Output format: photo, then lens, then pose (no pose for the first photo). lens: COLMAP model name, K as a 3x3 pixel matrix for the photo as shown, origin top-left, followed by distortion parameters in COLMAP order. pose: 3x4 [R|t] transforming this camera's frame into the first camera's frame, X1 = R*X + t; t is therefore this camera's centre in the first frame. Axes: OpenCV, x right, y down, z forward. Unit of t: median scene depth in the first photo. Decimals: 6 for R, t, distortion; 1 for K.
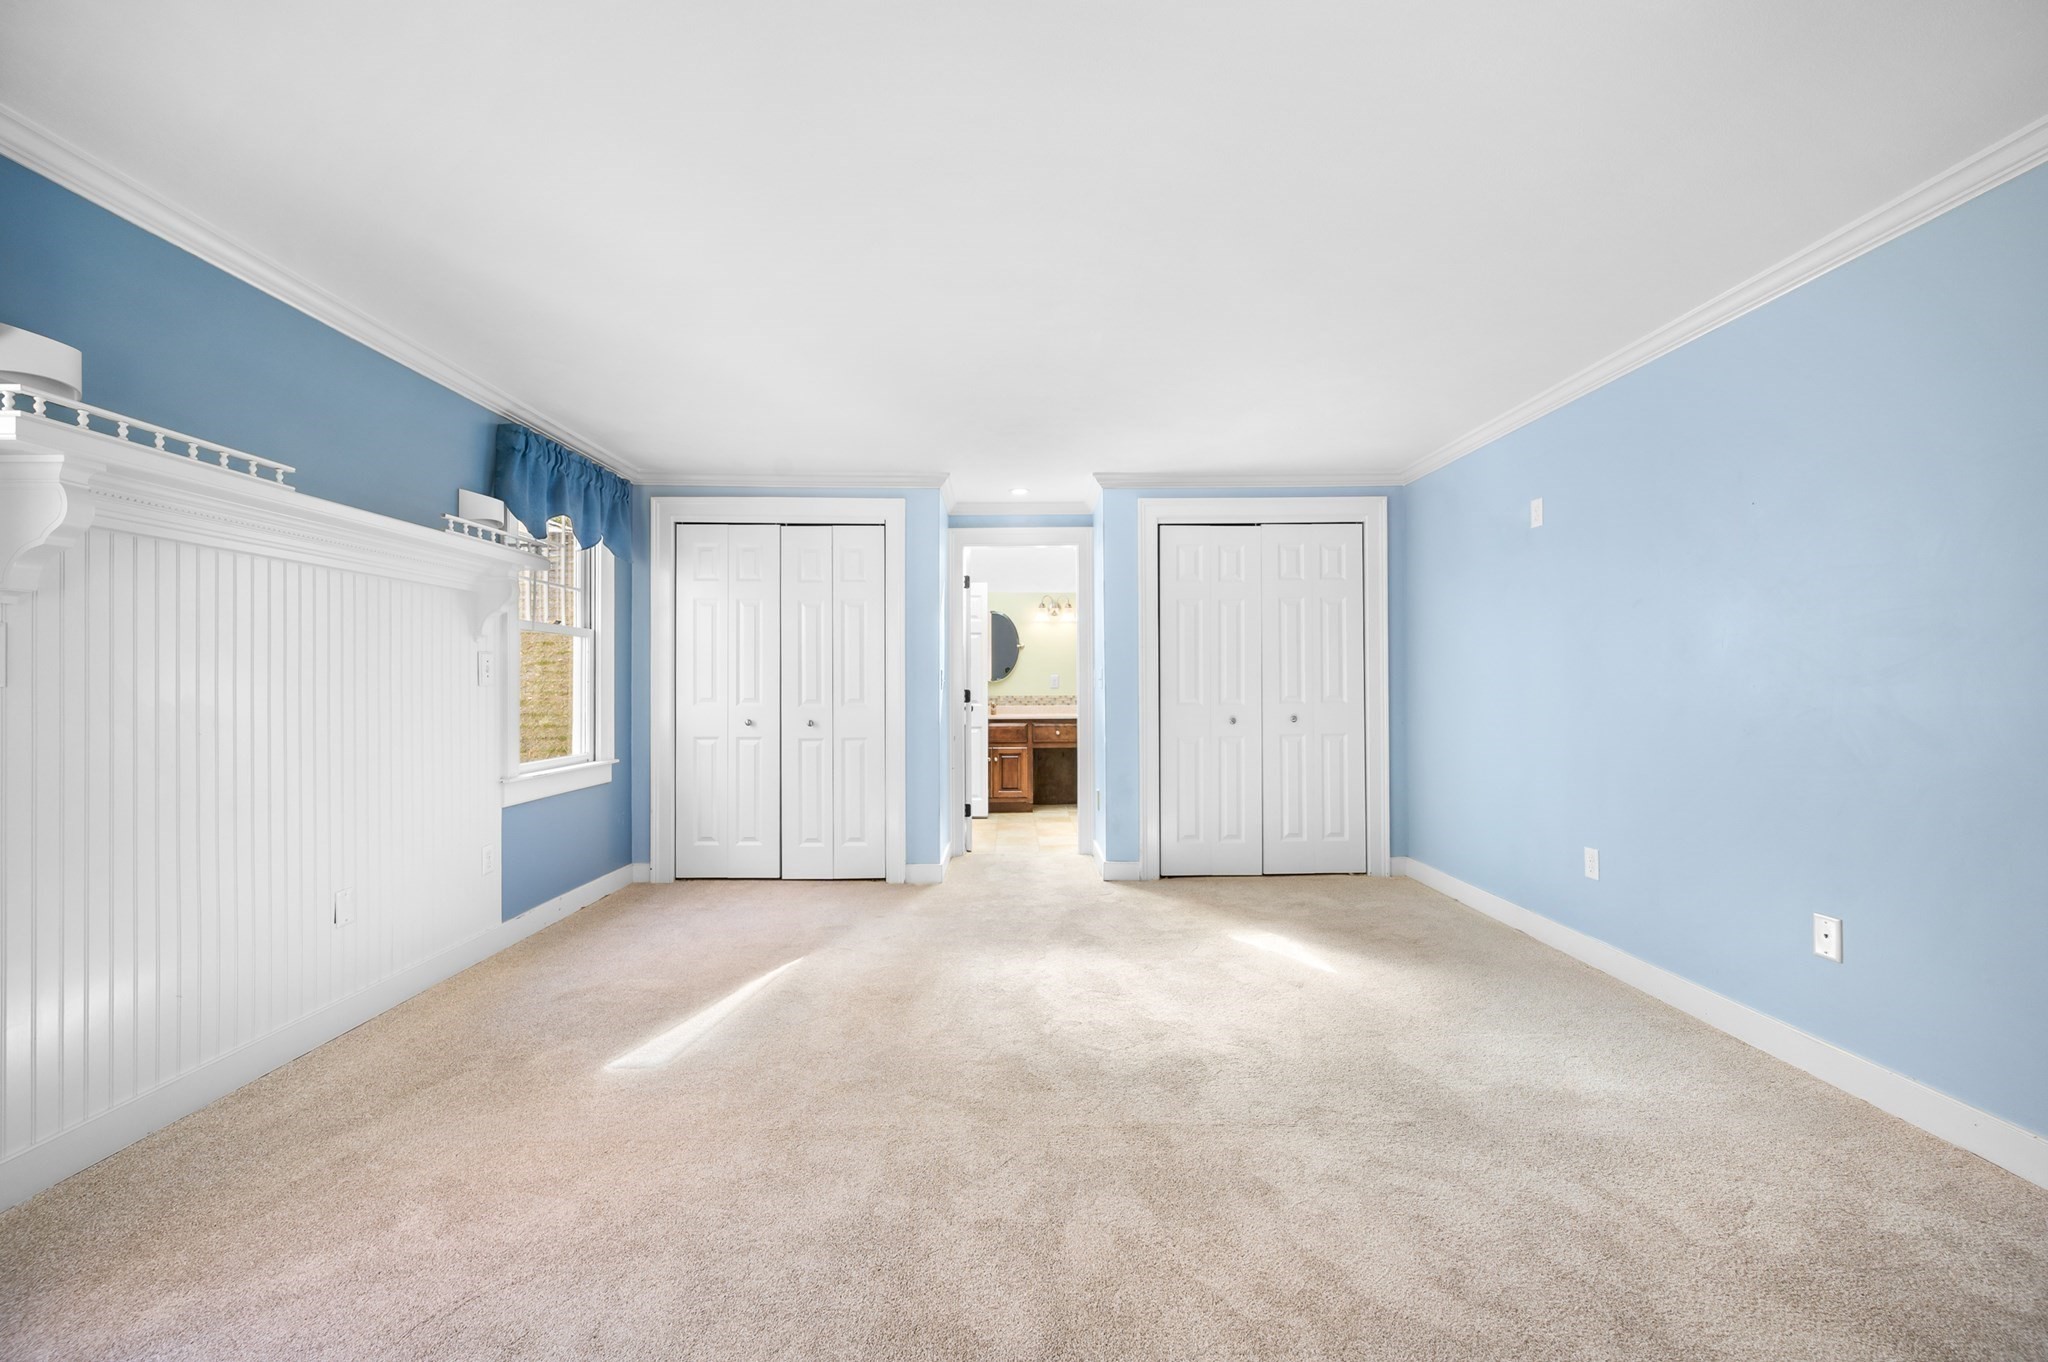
lens RADIAL K [[807.8, 0, 1019.3], [0, 807.8, 680.8], [0, 0, 1]] dist [-0.000208, 0.000115]
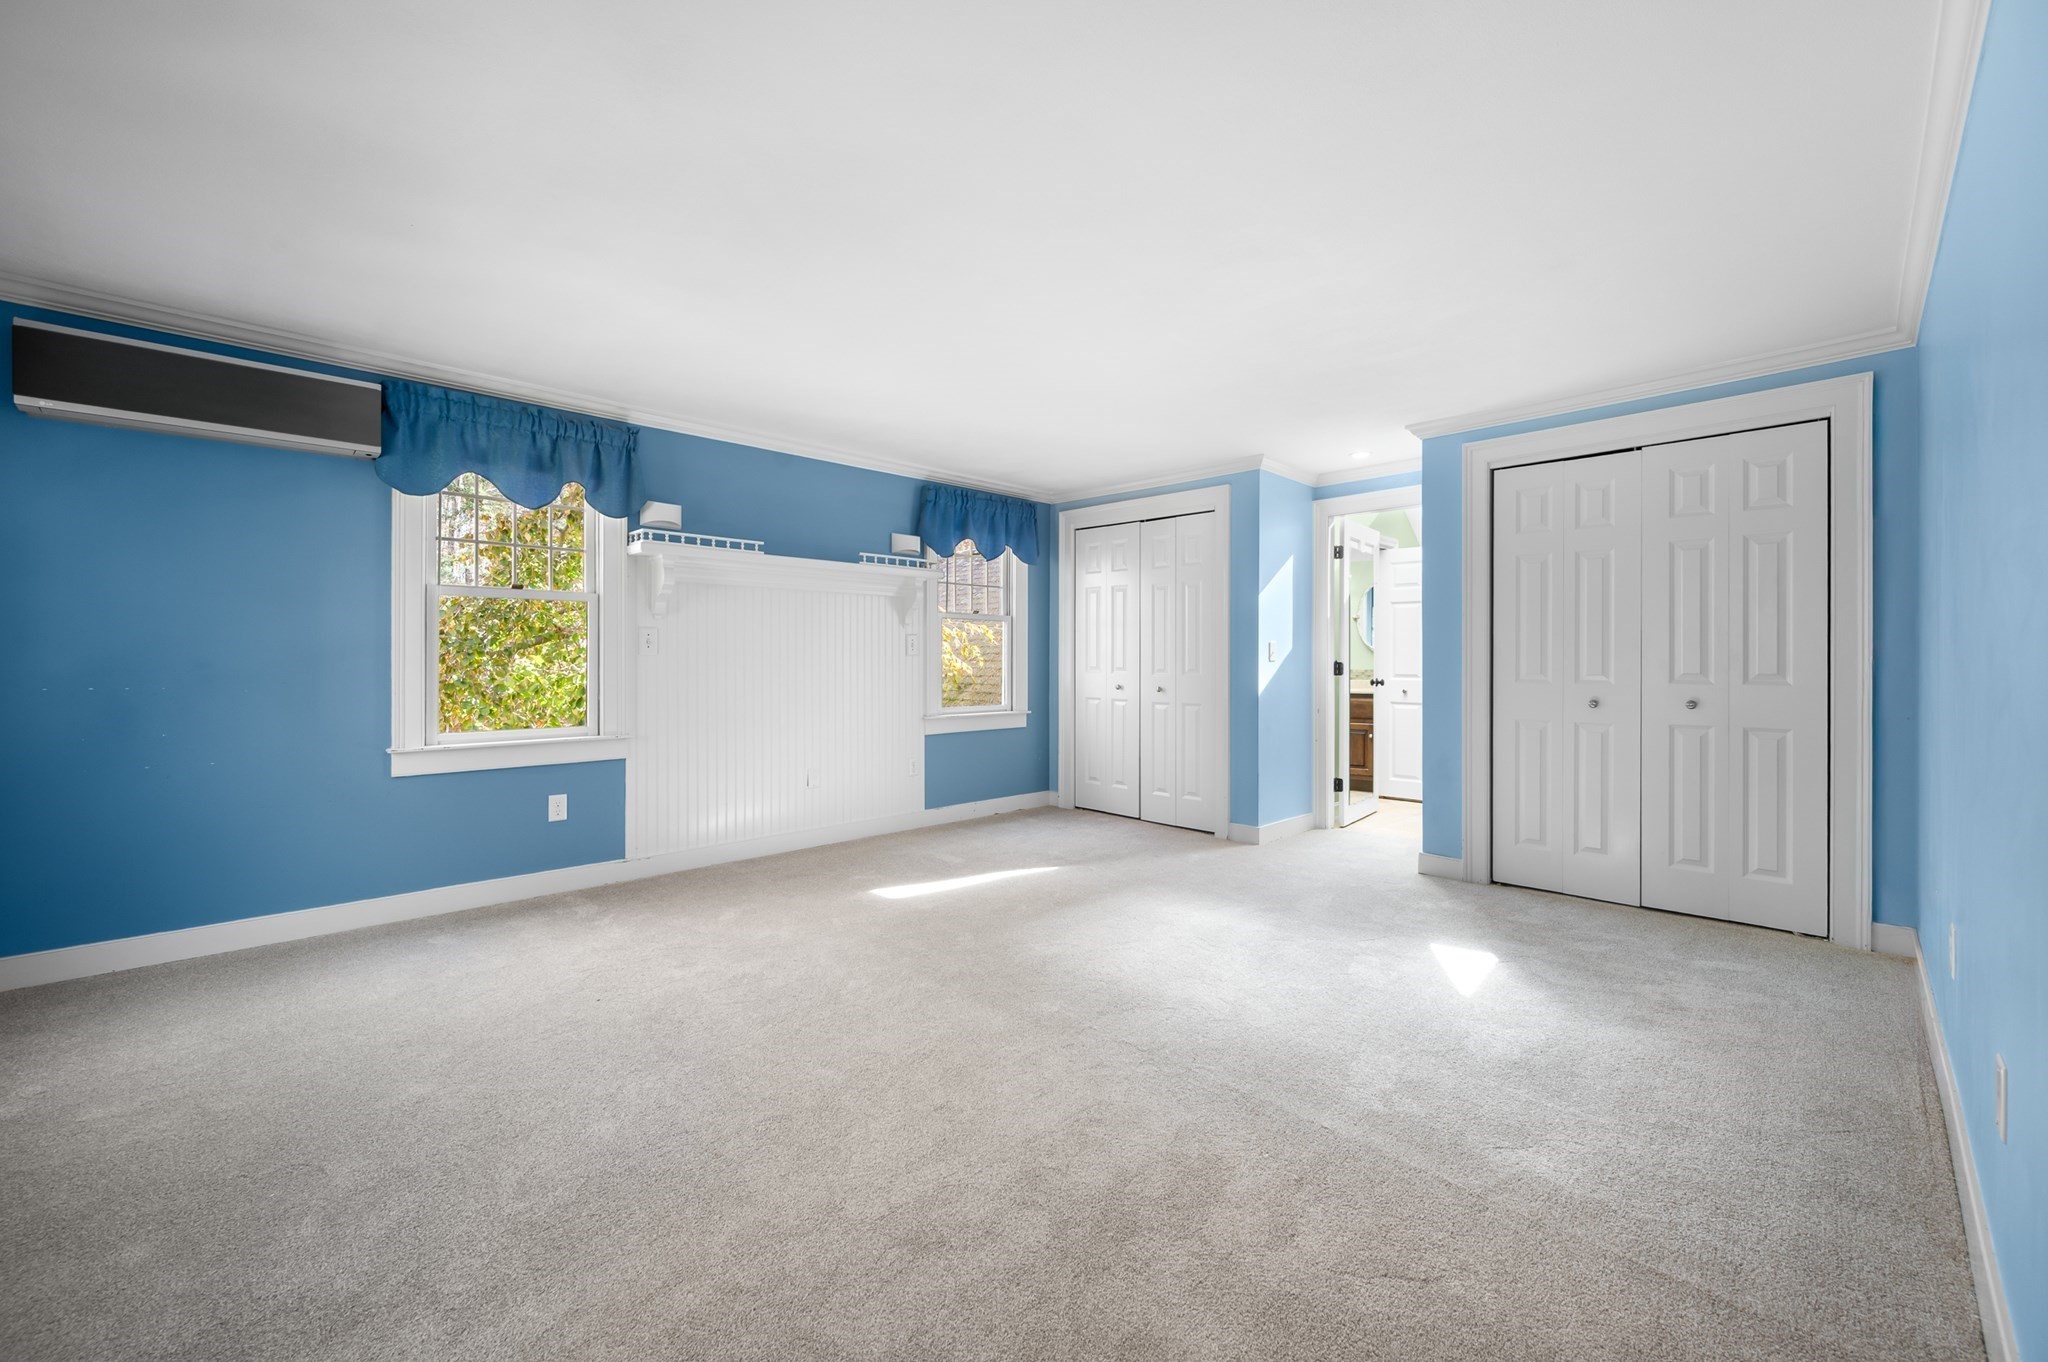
lens RADIAL K [[807.8, 0, 1021.6], [0, 807.8, 666.2], [0, 0, 1]] dist [-0.000208, 0.000115]
pose [[0.694955, 0.011648, -0.718959, 0.451228], [-0.000736, 0.999880, 0.015489, 0.000893], [0.719053, -0.010235, 0.694880, 0.049296]]
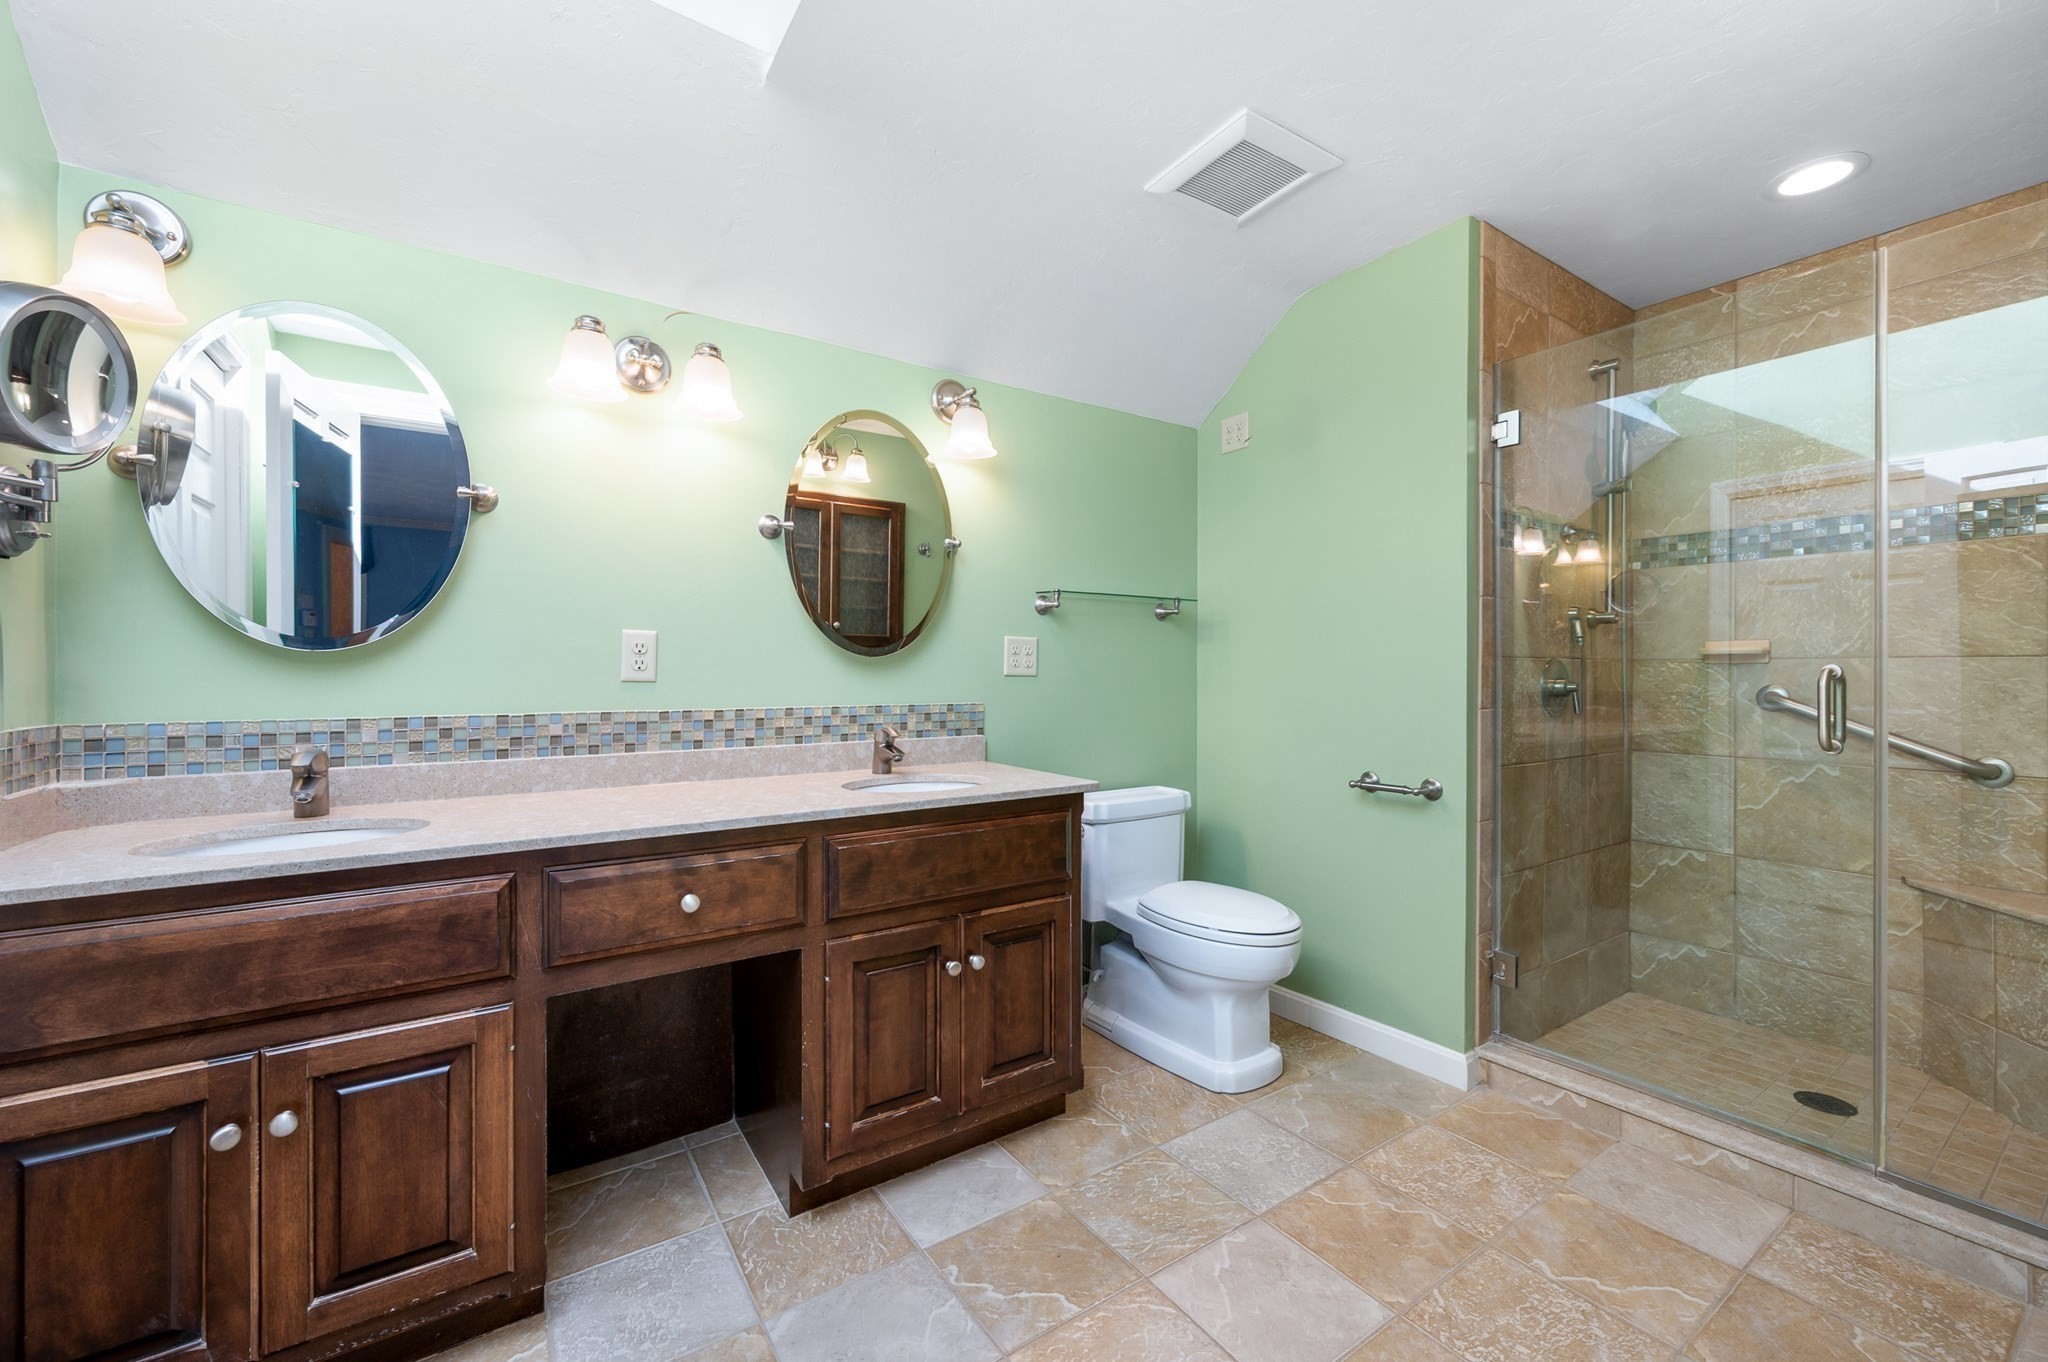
lens RADIAL K [[807.8, 0, 1020.1], [0, 807.8, 676.5], [0, 0, 1]] dist [-0.000208, 0.000115]
pose [[0.838883, 0.002737, 0.544306, 0.007463], [-0.006277, 0.999970, 0.004646, 0.006638], [-0.544276, -0.007314, 0.838874, 0.887011]]
